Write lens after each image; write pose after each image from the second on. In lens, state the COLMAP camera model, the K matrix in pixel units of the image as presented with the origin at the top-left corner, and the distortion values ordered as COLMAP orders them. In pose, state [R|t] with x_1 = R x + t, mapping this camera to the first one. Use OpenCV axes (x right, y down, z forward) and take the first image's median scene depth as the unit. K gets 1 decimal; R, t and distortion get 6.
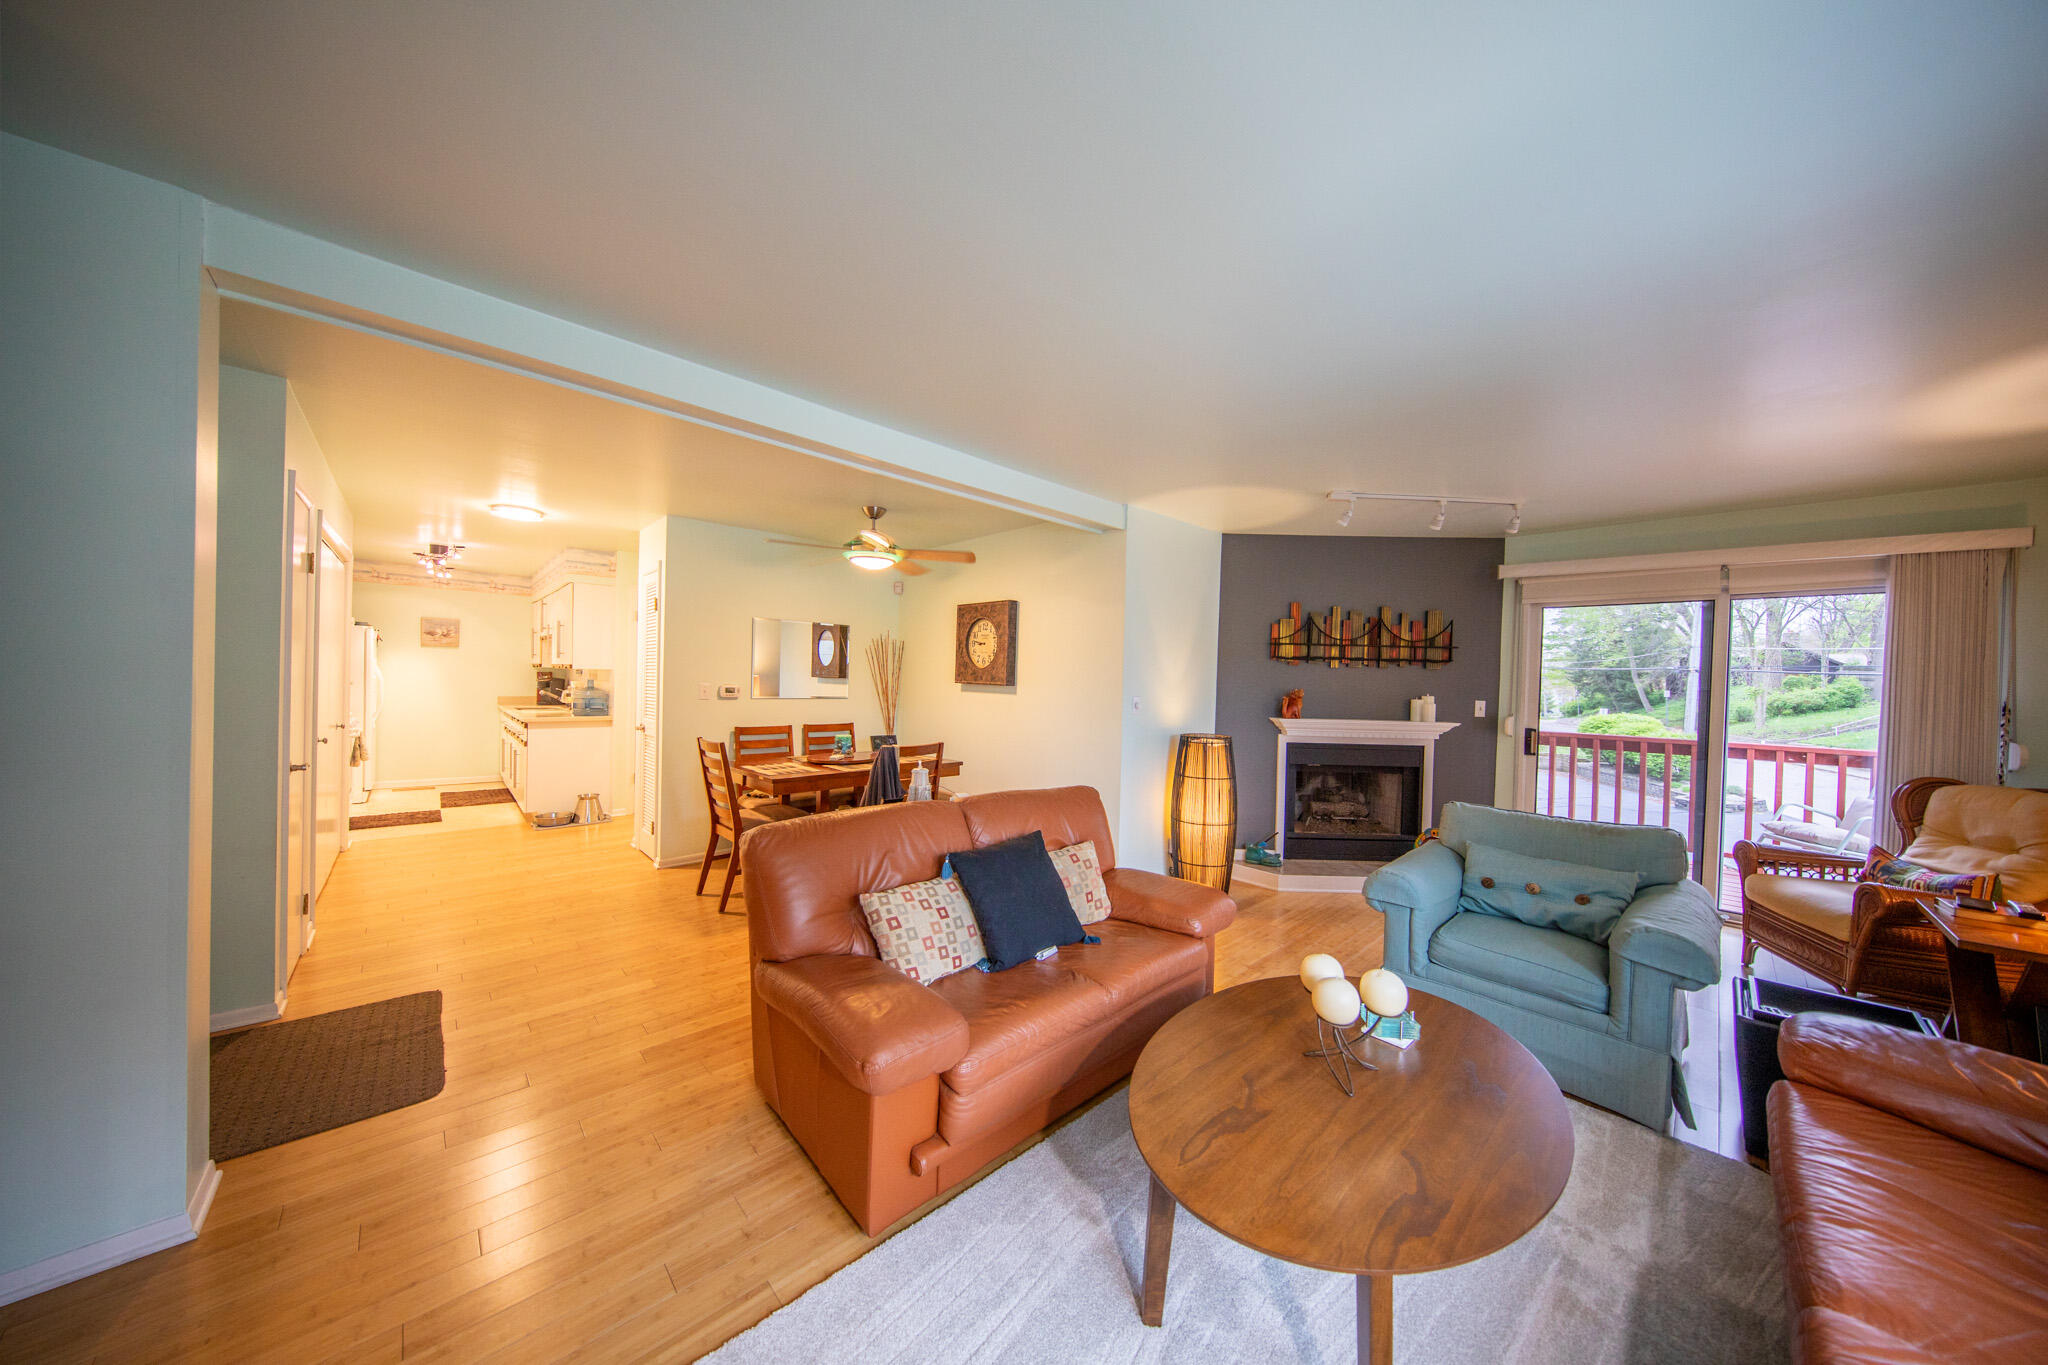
lens RADIAL K [[649.8, 0, 1026.1], [0, 649.8, 683.1], [0, 0, 1]] dist [-0.001994, -0.000061]
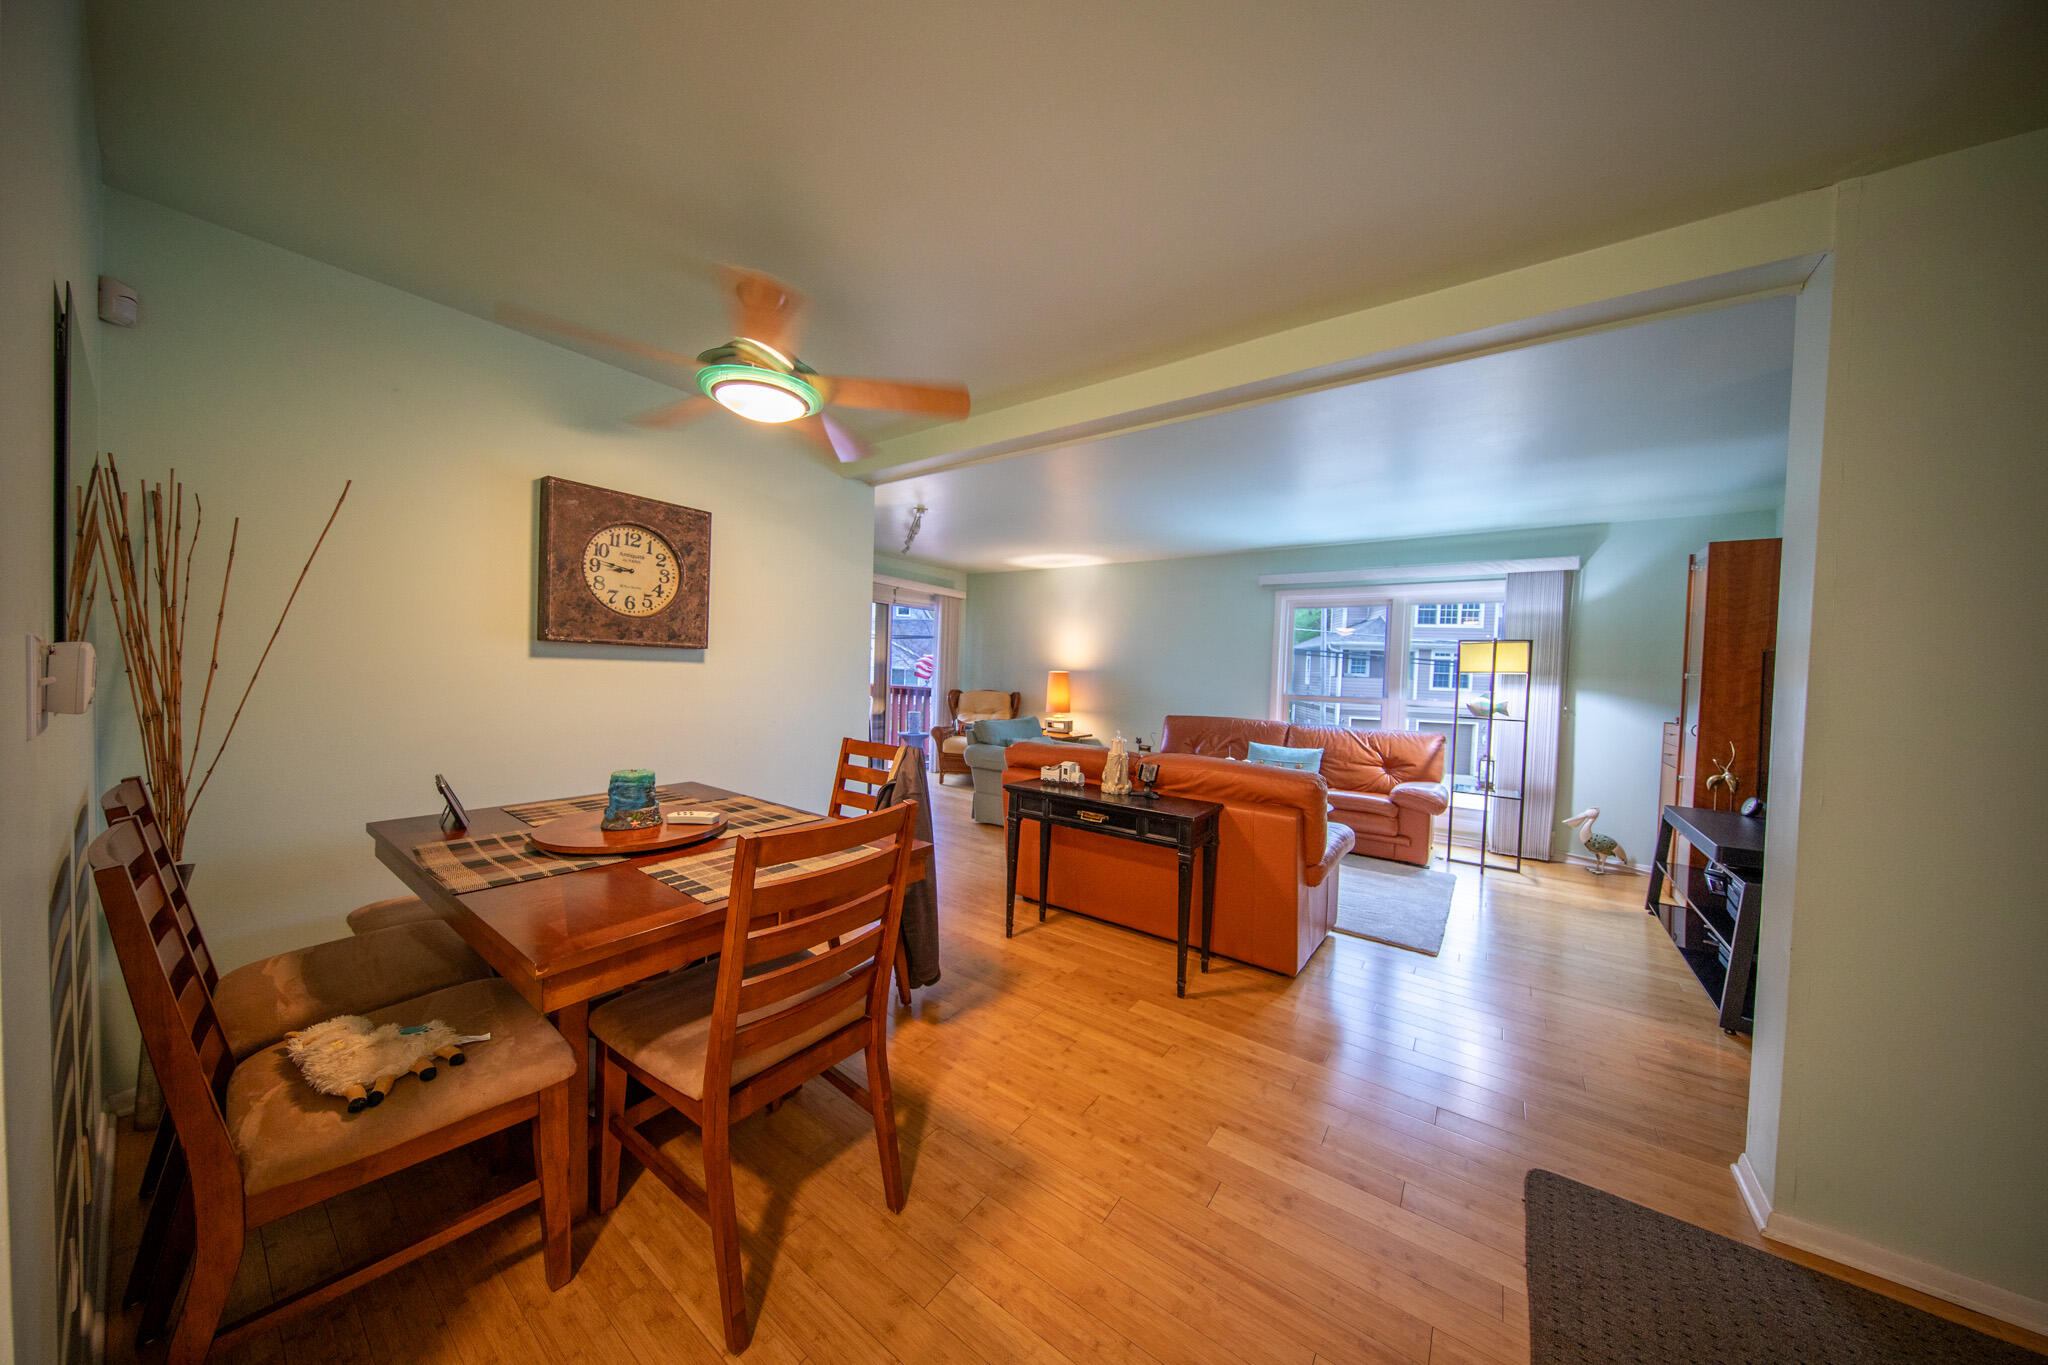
lens RADIAL K [[649.8, 0, 1019.3], [0, 649.8, 681.9], [0, 0, 1]] dist [-0.001994, -0.000061]
pose [[-0.188614, -0.047310, 0.980911, -0.663918], [-0.016274, 0.998852, 0.045046, 0.002330], [-0.981916, -0.007467, -0.189168, 0.777217]]
